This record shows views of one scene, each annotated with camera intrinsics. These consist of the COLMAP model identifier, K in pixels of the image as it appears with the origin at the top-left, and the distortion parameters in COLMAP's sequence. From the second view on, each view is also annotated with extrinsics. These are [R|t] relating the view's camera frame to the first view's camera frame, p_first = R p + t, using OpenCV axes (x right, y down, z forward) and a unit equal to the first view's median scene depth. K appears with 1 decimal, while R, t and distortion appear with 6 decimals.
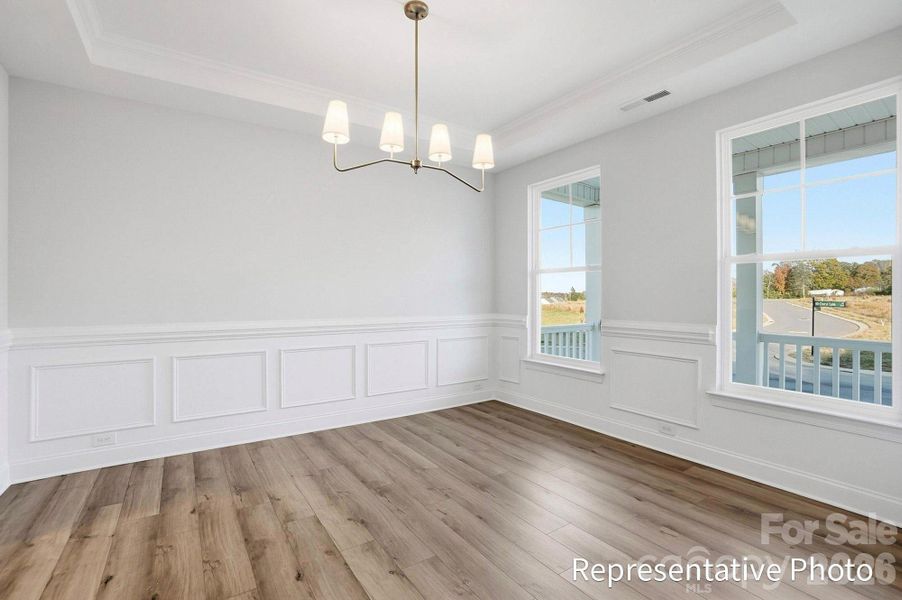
lens RADIAL K [[405.4, 0, 445.8], [0, 405.4, 291.6], [0, 0, 1]] dist [-0.027137, 0.000355]
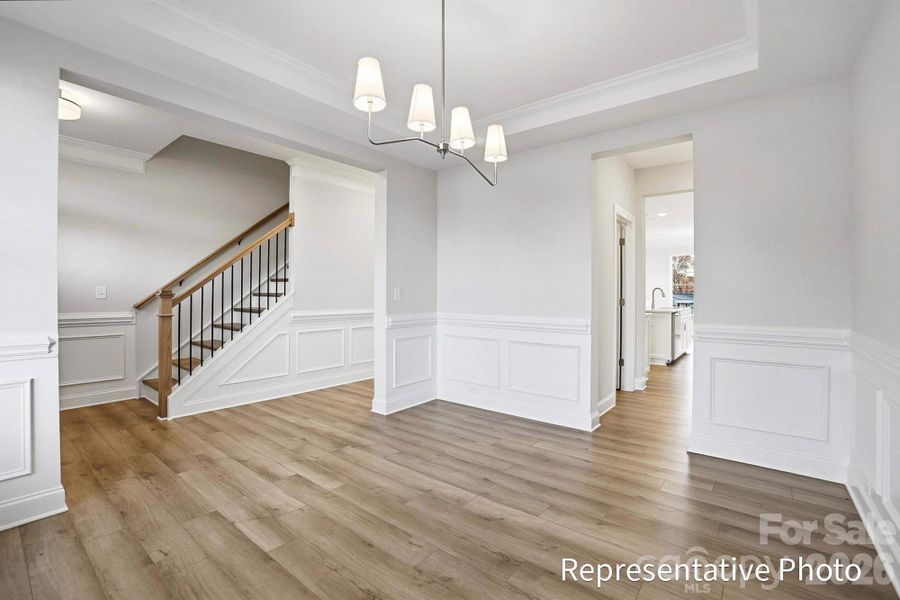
lens RADIAL K [[404.5, 0, 444.8], [0, 404.5, 291.6], [0, 0, 1]] dist [-0.027137, 0.000355]
pose [[-0.951929, -0.004761, -0.306283, 0.205199], [-0.002589, 0.999969, -0.007496, 0.009154], [0.306309, -0.006343, -0.951911, 1.926135]]
